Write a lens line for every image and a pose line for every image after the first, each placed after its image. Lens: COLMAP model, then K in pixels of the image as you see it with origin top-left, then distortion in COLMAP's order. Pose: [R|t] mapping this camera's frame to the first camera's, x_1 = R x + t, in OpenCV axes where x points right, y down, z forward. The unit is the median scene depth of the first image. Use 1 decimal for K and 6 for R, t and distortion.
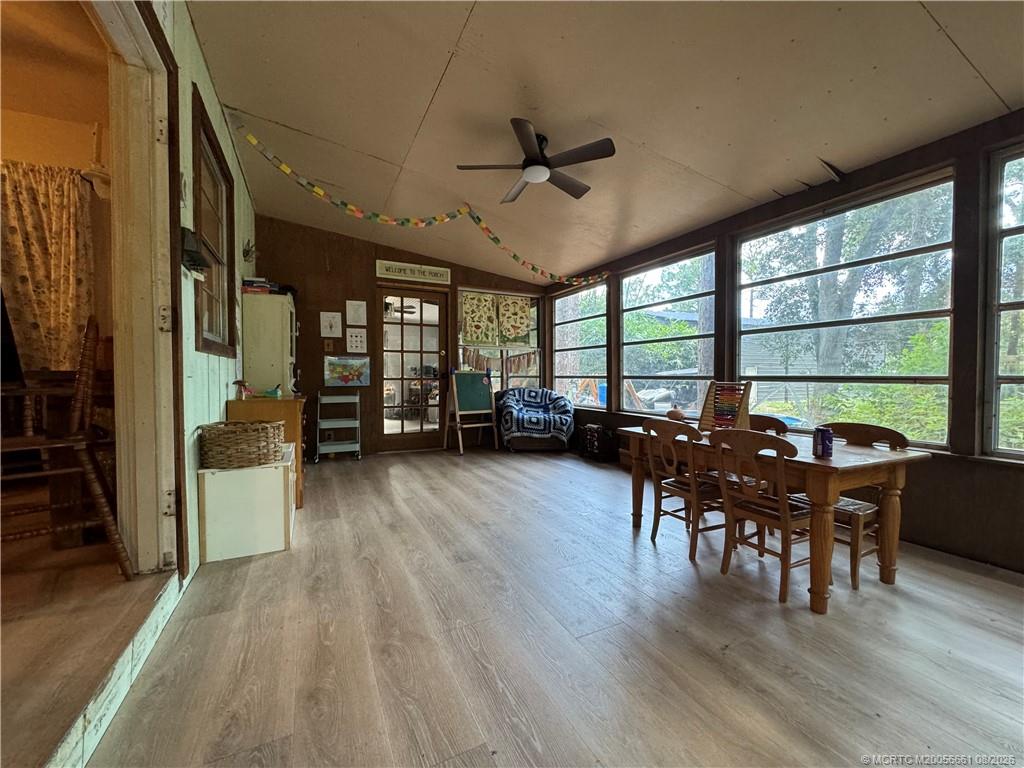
lens RADIAL K [[405.3, 0, 510.7], [0, 405.3, 386.0], [0, 0, 1]] dist [-0.000528, -0.000249]
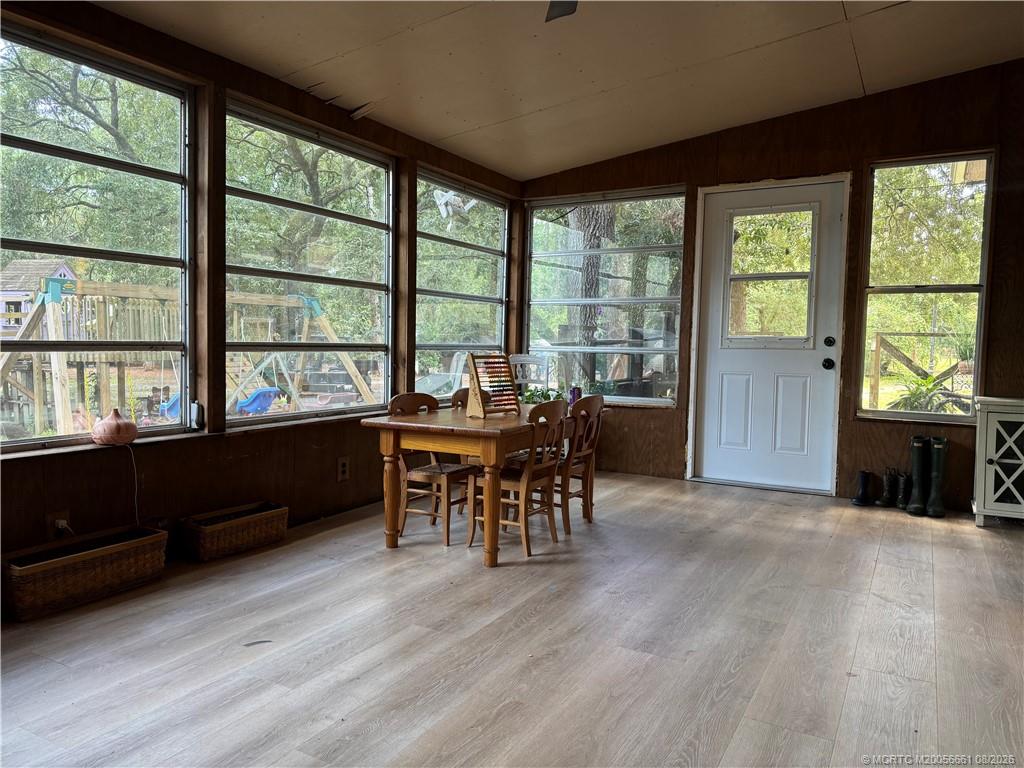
lens RADIAL K [[709.8, 0, 512.0], [0, 709.8, 384.0], [0, 0, 1]] dist [0.096660, -0.123639]
pose [[-0.555413, -0.064978, 0.829032, -0.583574], [0.004632, 0.996685, 0.081221, -0.052410], [-0.831562, 0.048951, -0.553271, 1.353239]]
